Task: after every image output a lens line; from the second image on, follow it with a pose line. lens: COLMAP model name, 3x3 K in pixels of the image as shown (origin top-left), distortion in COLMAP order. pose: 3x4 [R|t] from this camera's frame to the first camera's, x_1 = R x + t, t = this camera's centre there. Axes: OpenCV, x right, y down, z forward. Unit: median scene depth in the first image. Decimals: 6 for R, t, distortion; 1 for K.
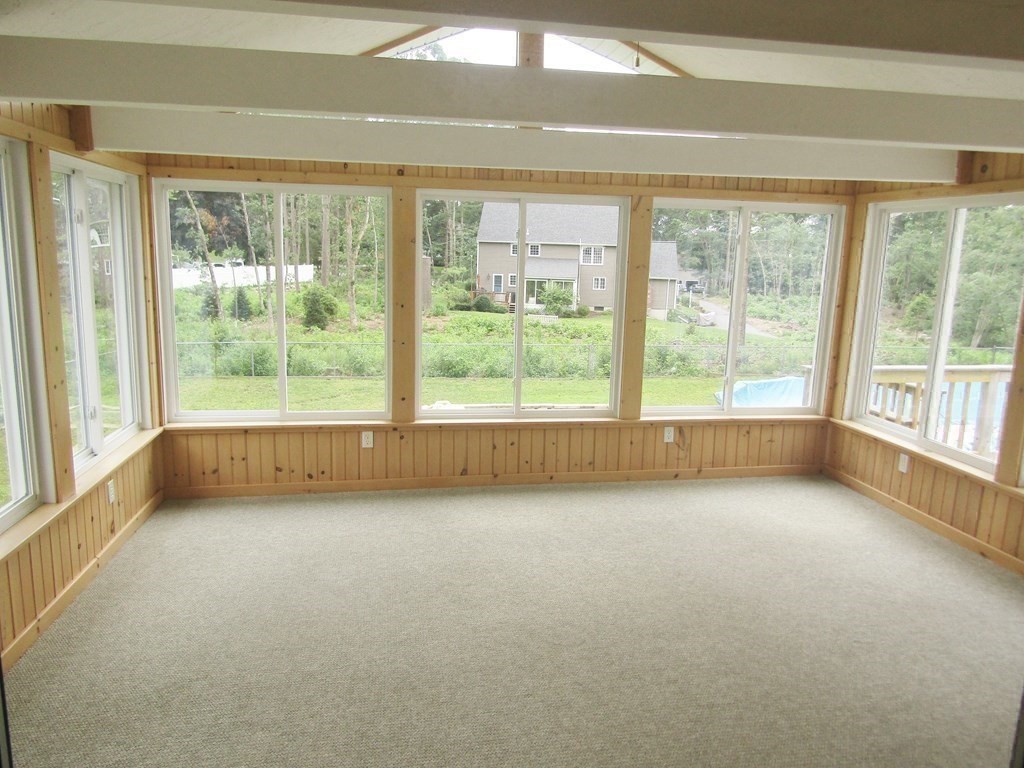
lens RADIAL K [[731.1, 0, 515.0], [0, 731.1, 382.6], [0, 0, 1]] dist [-0.008309, 0.002889]
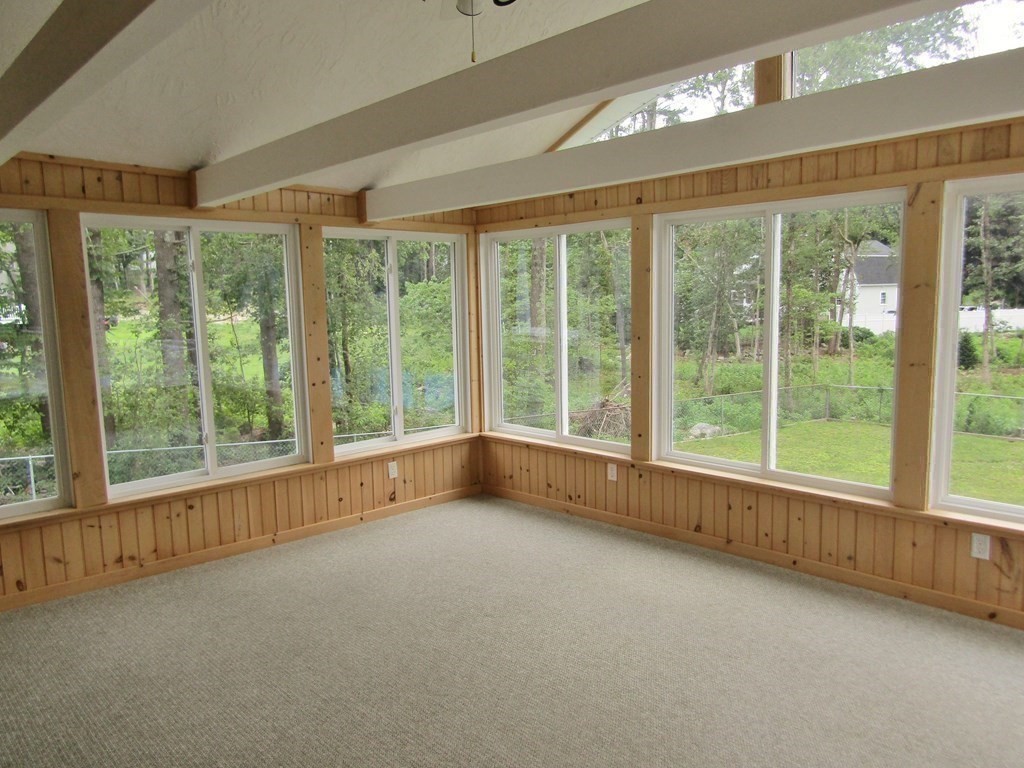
lens RADIAL K [[731.1, 0, 515.8], [0, 731.1, 385.9], [0, 0, 1]] dist [-0.008309, 0.002889]
pose [[0.565462, 0.064199, -0.822272, 0.530670], [-0.113094, 0.993584, -0.000199, -0.023338], [0.816984, 0.093107, 0.569094, 0.317684]]
